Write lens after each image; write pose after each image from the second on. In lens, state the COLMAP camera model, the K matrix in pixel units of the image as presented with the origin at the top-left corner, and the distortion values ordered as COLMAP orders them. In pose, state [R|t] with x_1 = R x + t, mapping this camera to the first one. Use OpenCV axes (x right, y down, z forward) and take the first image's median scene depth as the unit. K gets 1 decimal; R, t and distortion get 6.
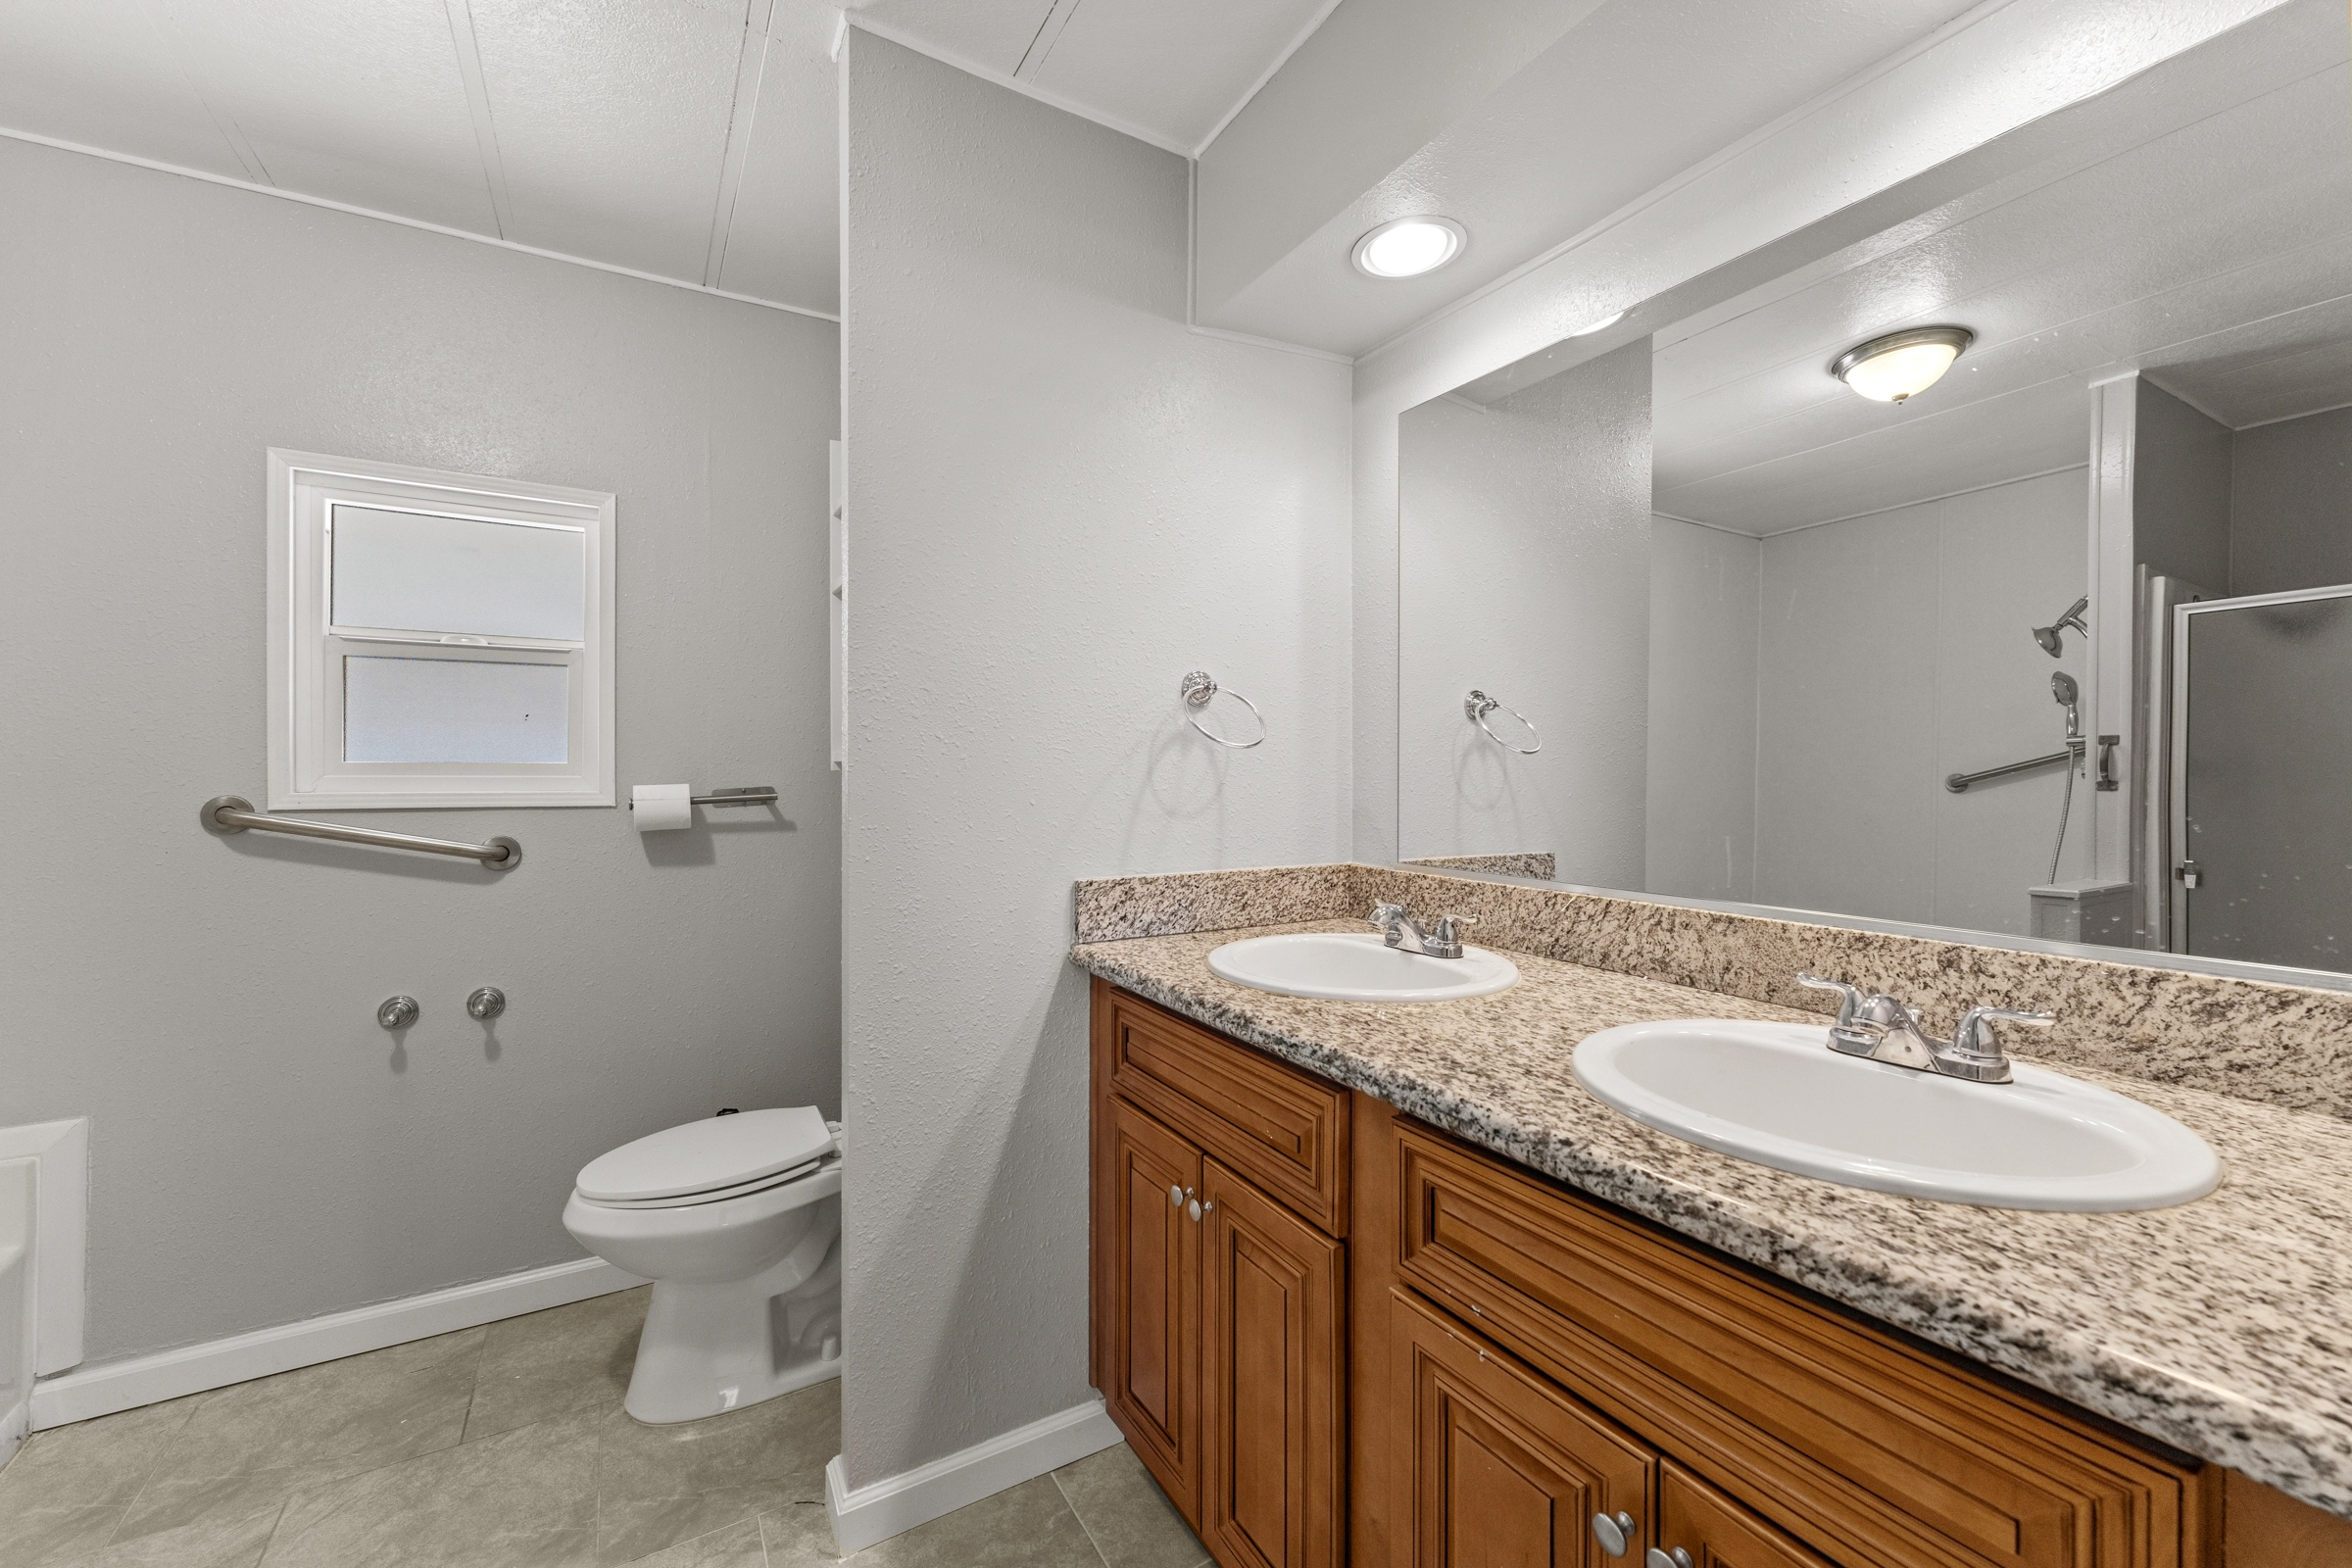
lens RADIAL K [[943.5, 0, 1171.0], [0, 943.5, 774.9], [0, 0, 1]] dist [0.001895, 0.000526]
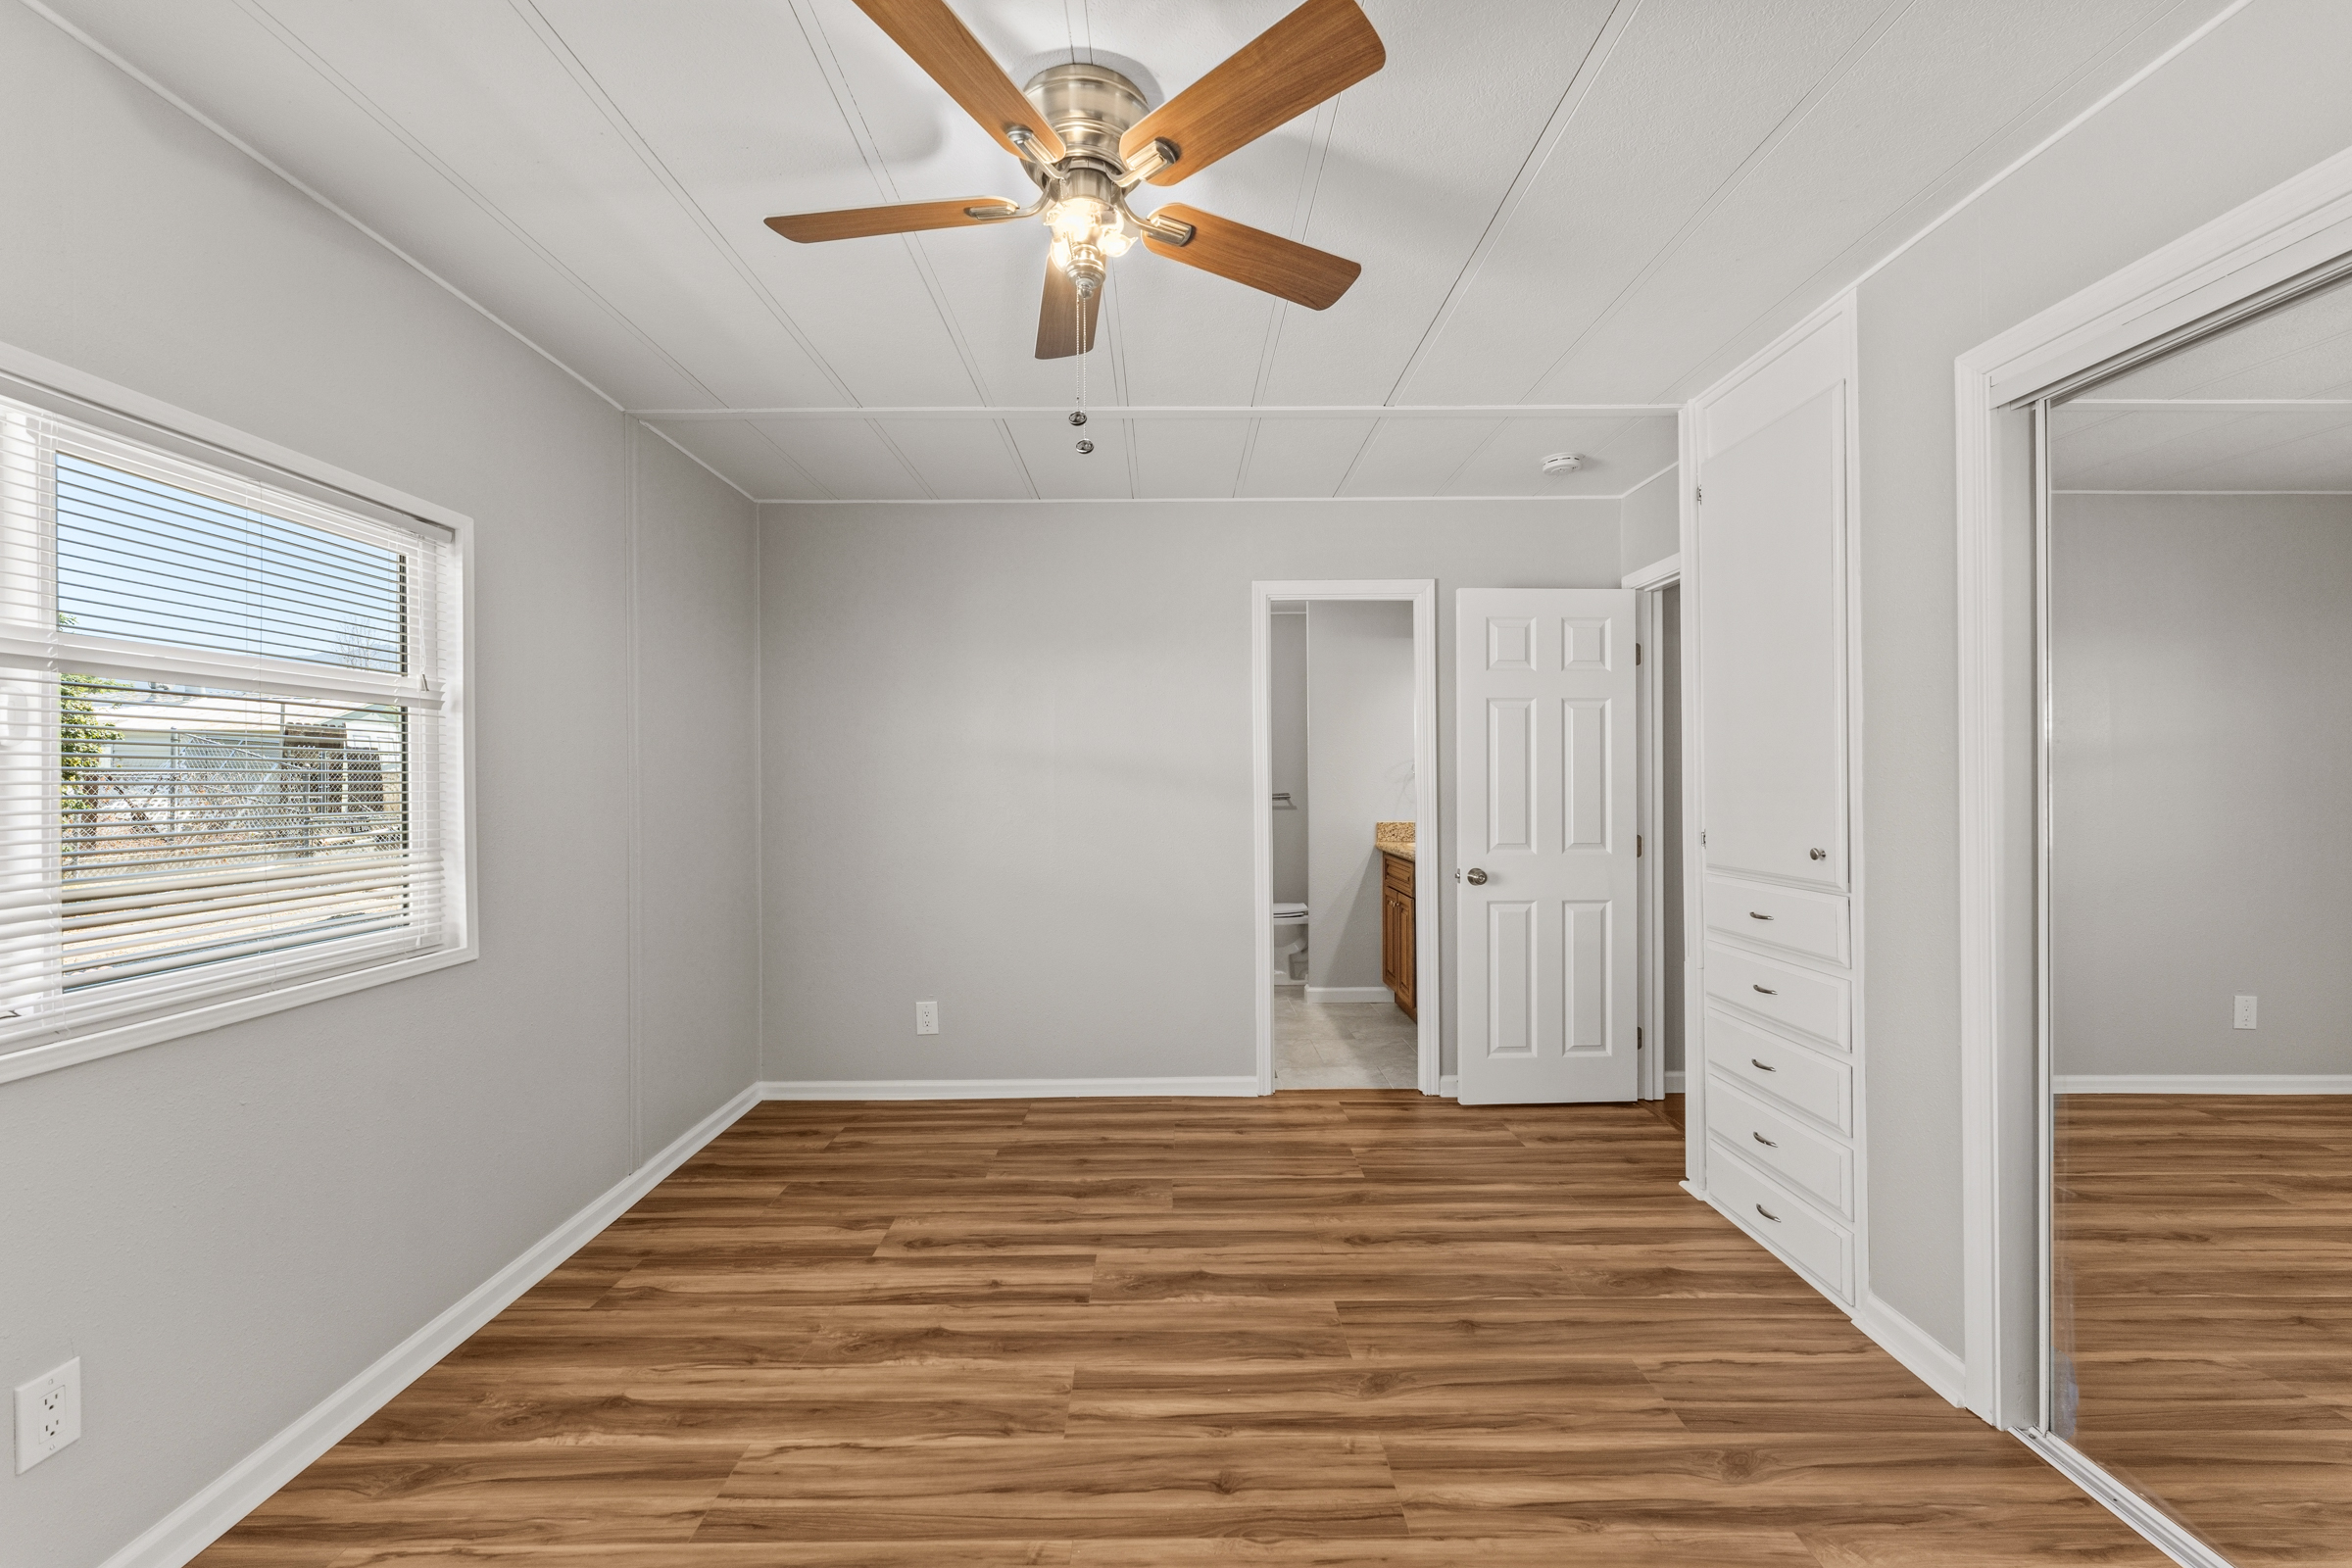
lens RADIAL K [[943.5, 0, 1169.8], [0, 943.5, 797.8], [0, 0, 1]] dist [0.001895, 0.000526]
pose [[0.879188, 0.003918, -0.476459, 0.946313], [0.001645, 0.999935, 0.011258, -0.013892], [0.476473, -0.010682, 0.879124, -2.540512]]
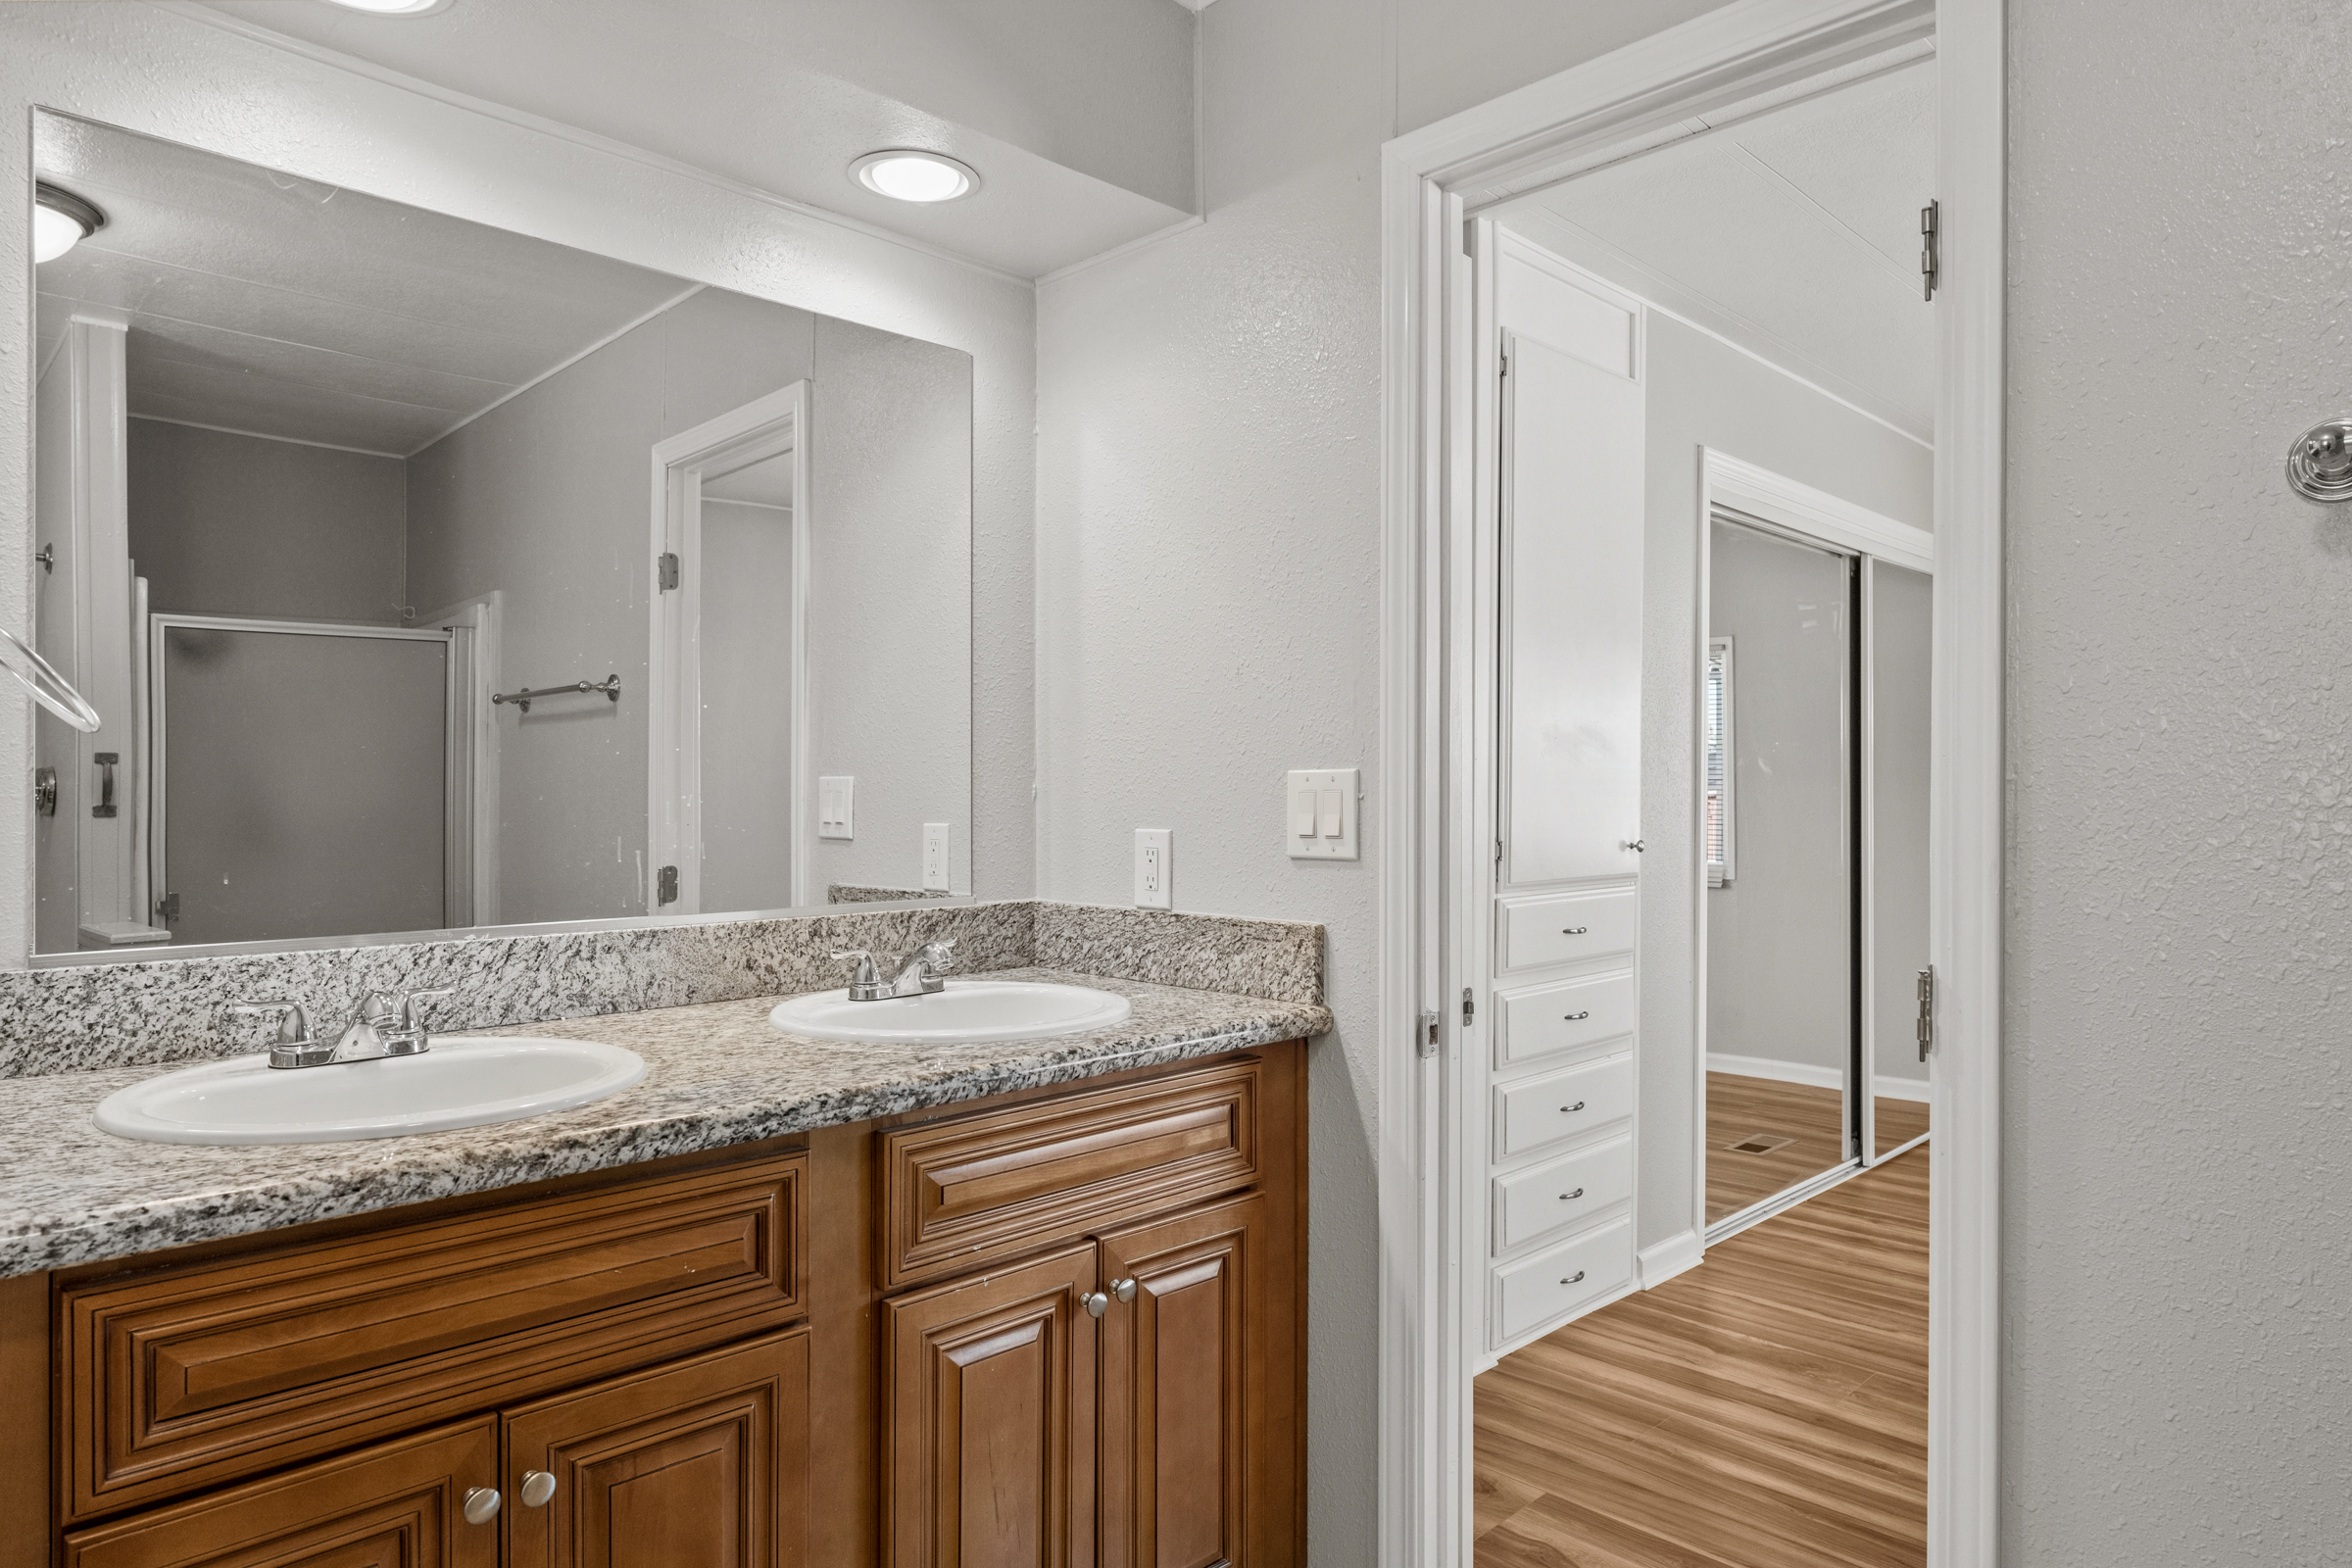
lens RADIAL K [[1400.9, 0, 1160.9], [0, 1400.9, 788.4], [0, 0, 1]] dist [-0.031786, -0.002179]
pose [[-0.263099, 0.009762, 0.964719, -0.939751], [0.008050, 0.999936, -0.007923, 0.015762], [-0.964735, 0.005682, -0.263161, 0.841675]]
